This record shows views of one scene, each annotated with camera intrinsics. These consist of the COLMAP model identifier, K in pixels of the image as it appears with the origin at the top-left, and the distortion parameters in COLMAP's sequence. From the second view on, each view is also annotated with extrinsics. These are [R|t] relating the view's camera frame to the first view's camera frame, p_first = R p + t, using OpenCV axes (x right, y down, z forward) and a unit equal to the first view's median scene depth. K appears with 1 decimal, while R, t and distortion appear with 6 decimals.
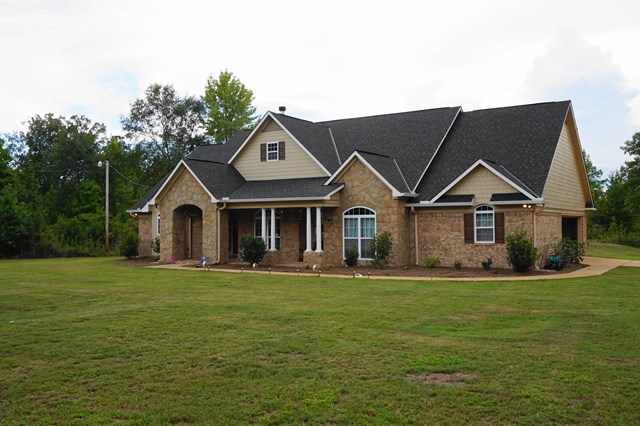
lens RADIAL K [[639.9, 0, 320.0], [0, 639.9, 213.0], [0, 0, 1]] dist [-0.017794, -0.000529]
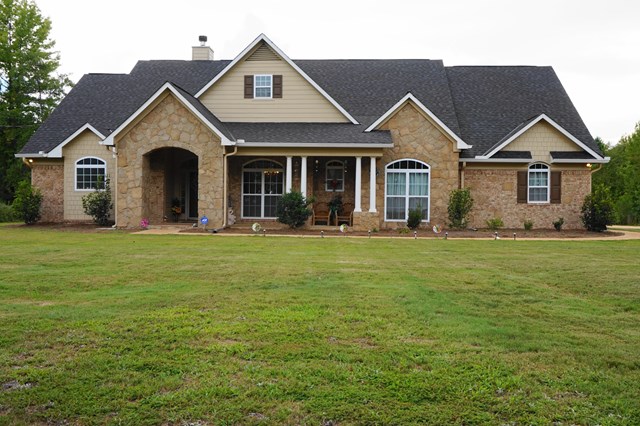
lens RADIAL K [[639.9, 0, 320.0], [0, 639.9, 213.0], [0, 0, 1]] dist [-0.017794, -0.000529]
pose [[0.867089, 0.006982, 0.498105, -0.466751], [-0.025194, 0.999237, 0.029851, 0.039289], [-0.497516, -0.038432, 0.866603, 0.320392]]
